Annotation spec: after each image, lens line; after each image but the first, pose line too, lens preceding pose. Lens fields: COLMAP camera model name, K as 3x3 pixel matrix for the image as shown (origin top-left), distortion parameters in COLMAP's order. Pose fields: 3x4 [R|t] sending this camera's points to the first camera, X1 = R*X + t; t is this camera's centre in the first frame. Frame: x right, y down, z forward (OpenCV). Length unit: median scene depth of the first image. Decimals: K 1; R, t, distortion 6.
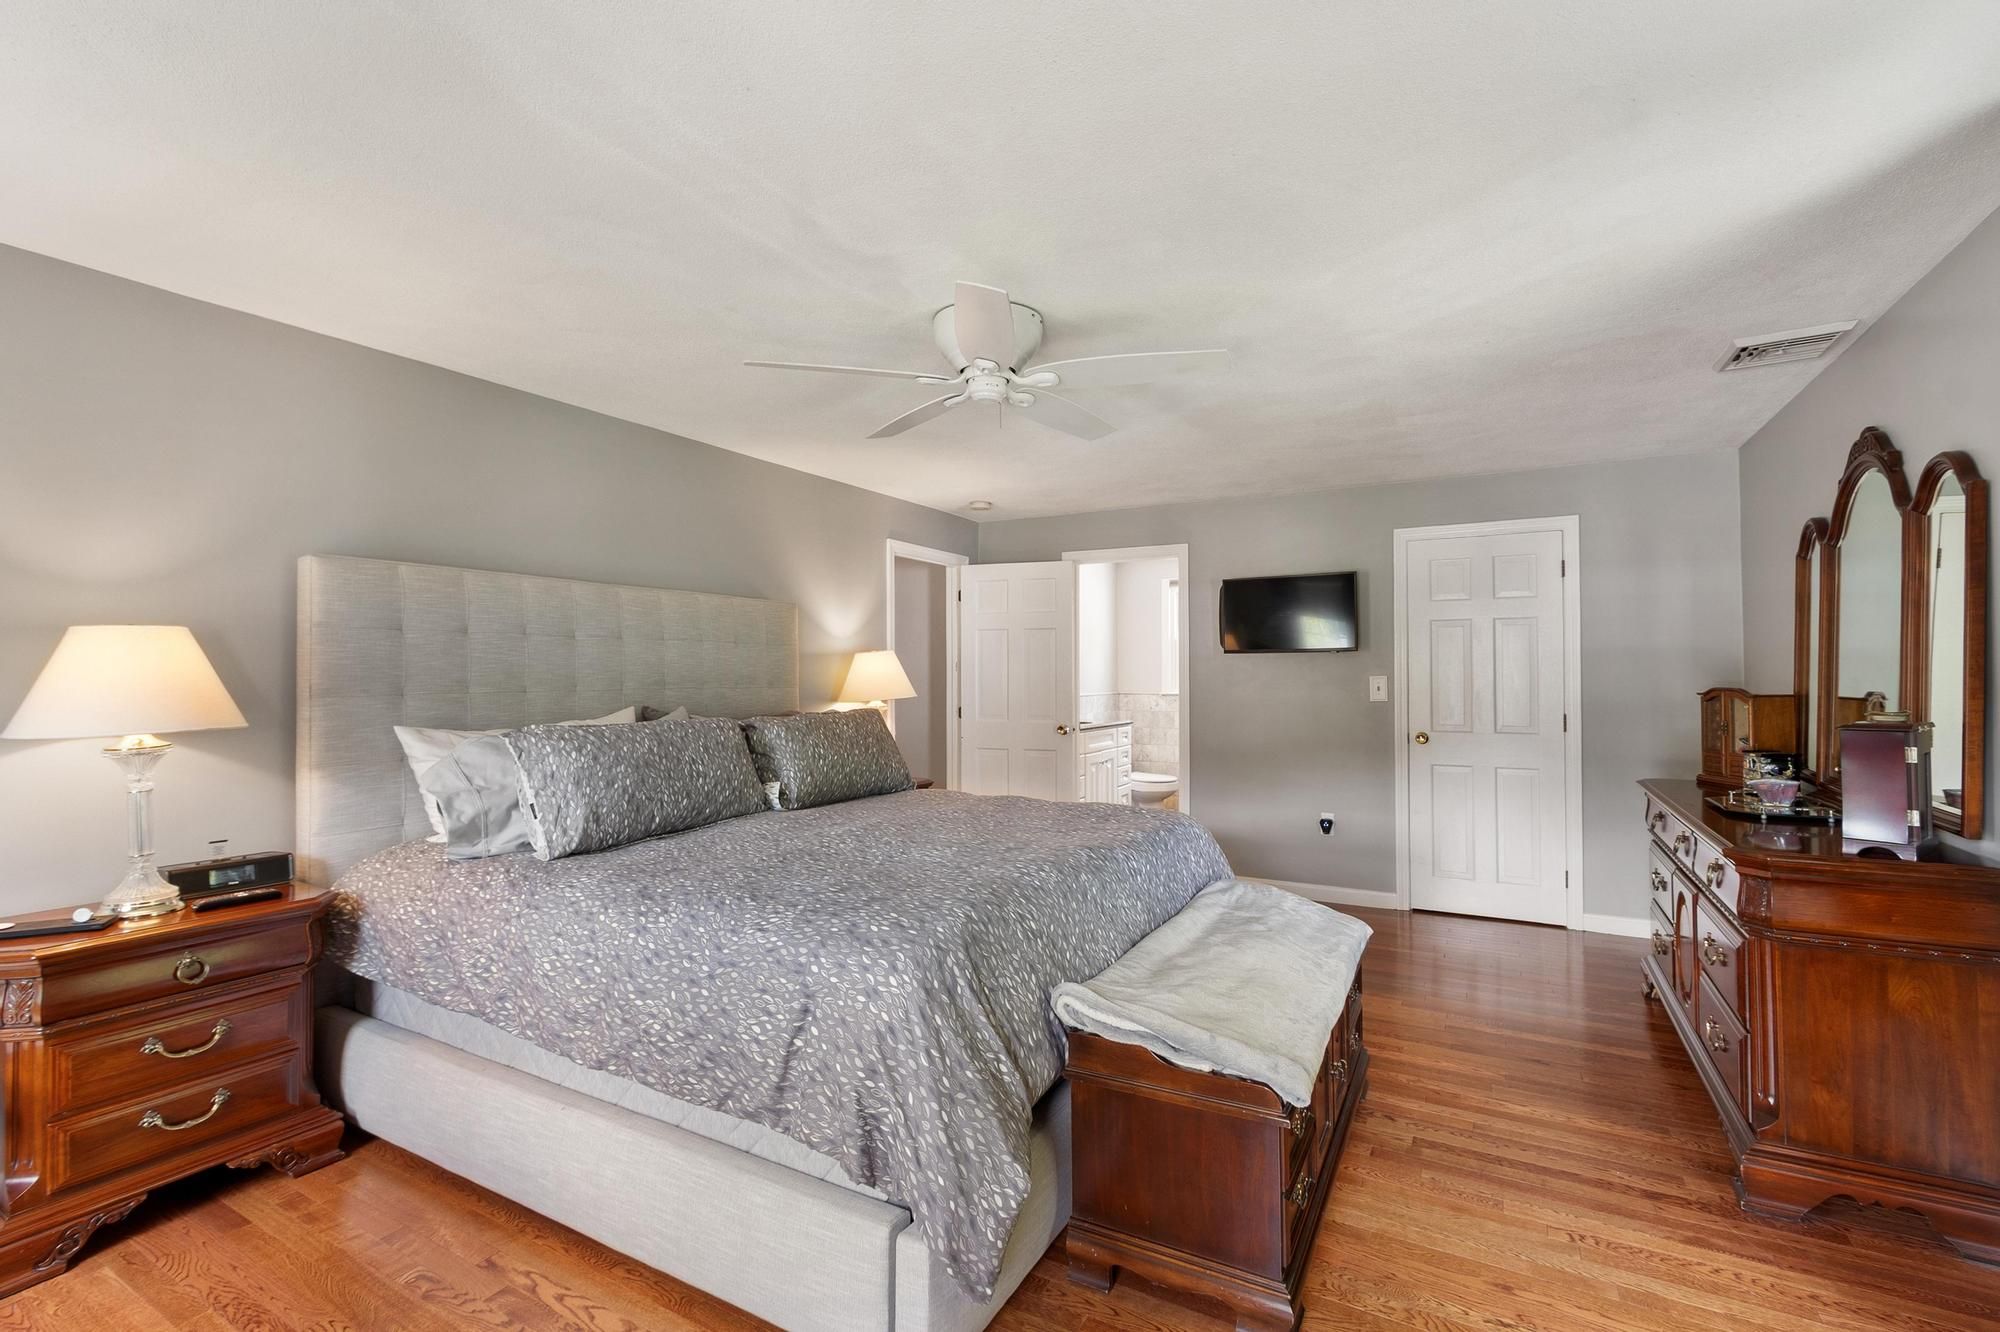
lens RADIAL K [[881.6, 0, 990.3], [0, 881.6, 667.0], [0, 0, 1]] dist [0.000995, -0.001042]
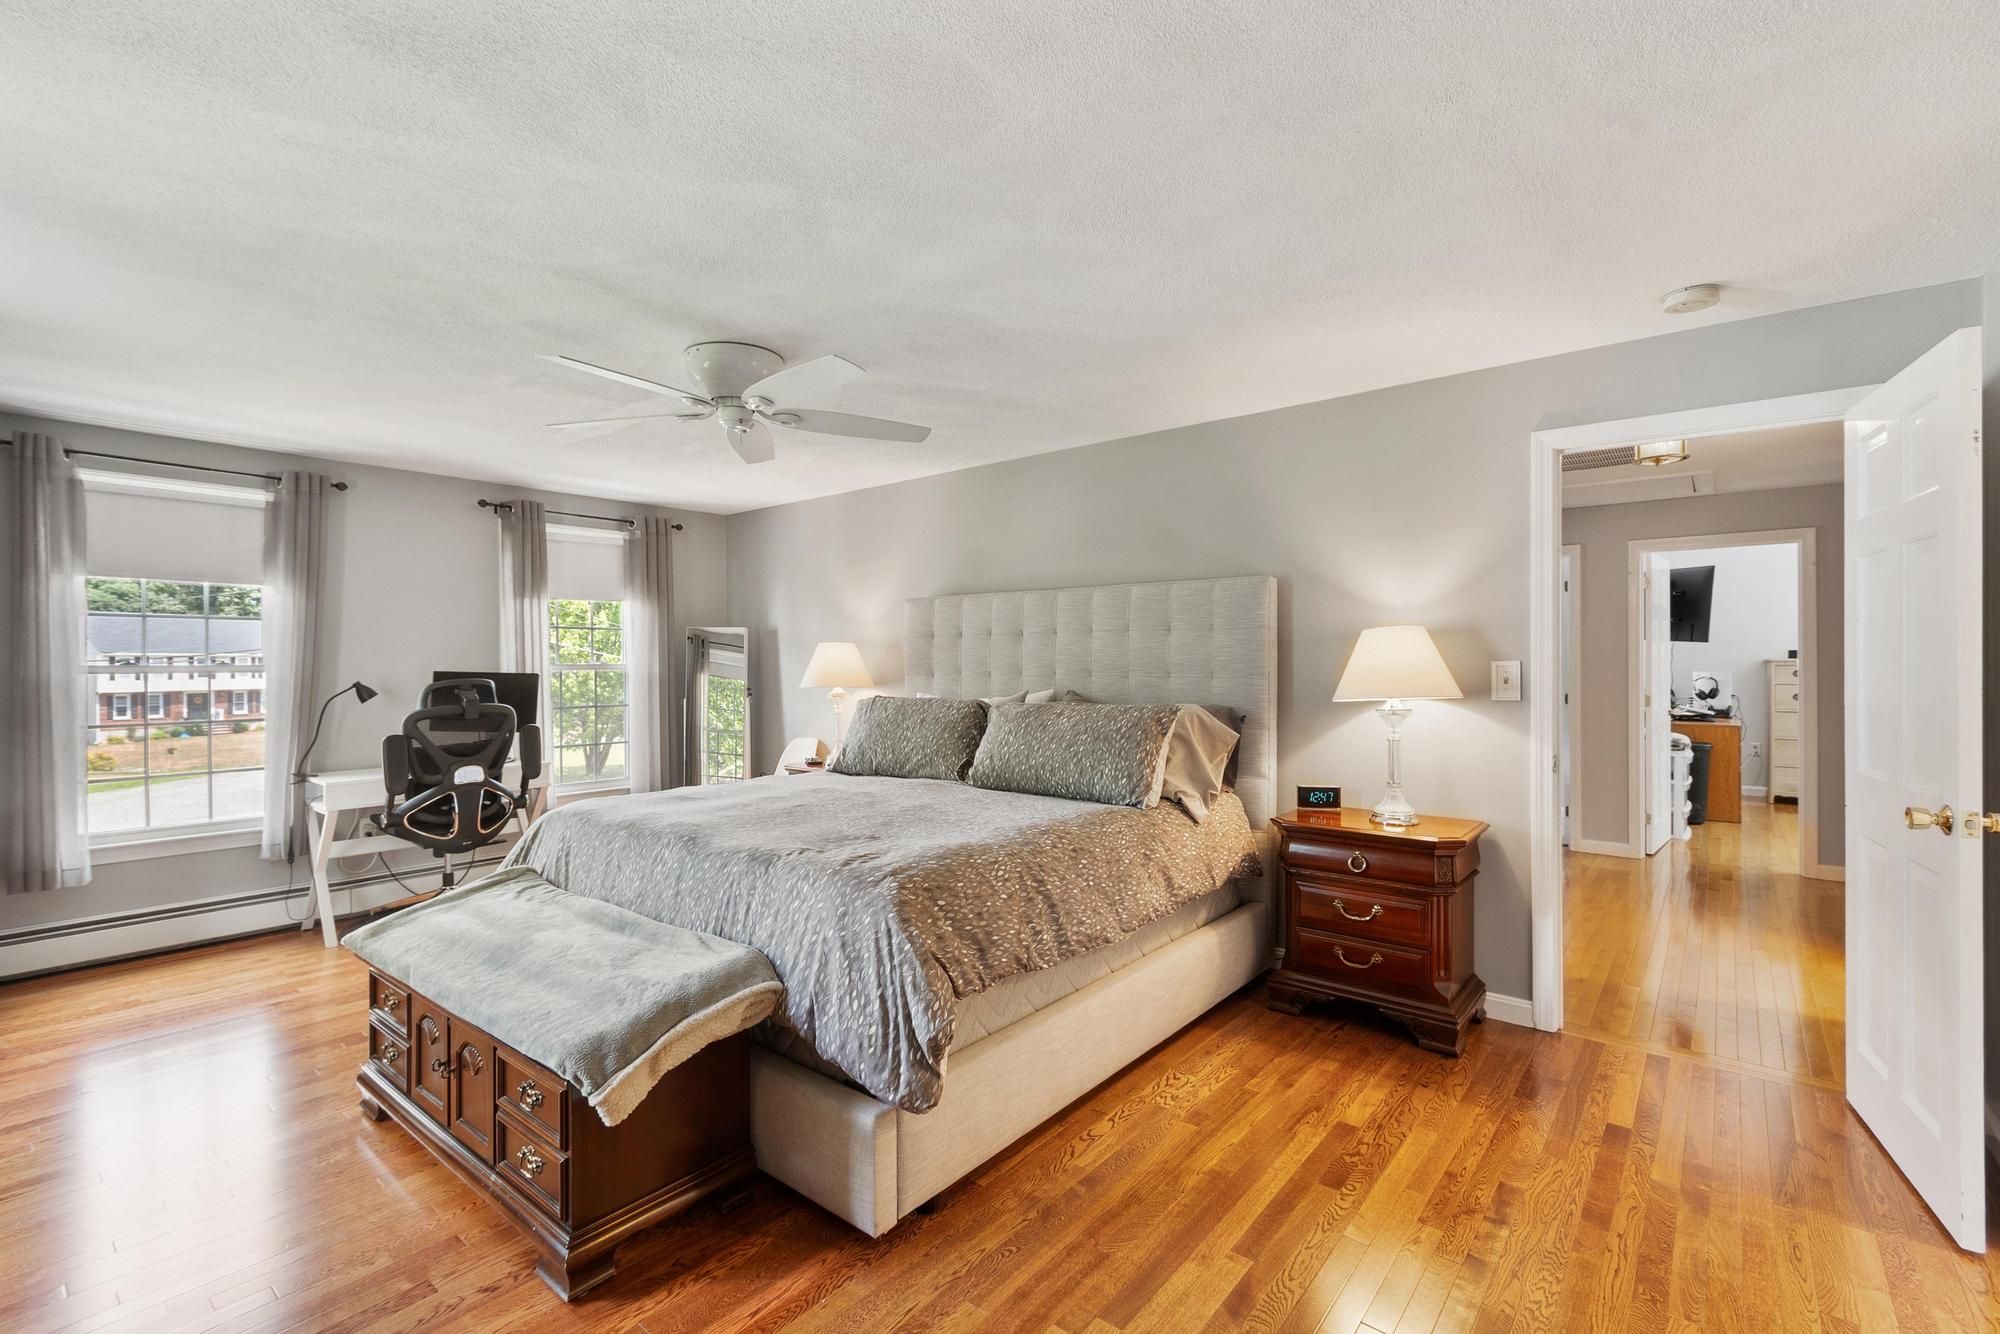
lens RADIAL K [[881.6, 0, 991.9], [0, 881.6, 668.4], [0, 0, 1]] dist [0.000995, -0.001042]
pose [[-0.170020, 0.003800, -0.985433, 0.828066], [0.008856, 0.999958, 0.002328, 0.012491], [0.985401, -0.008331, -0.170047, 1.167932]]
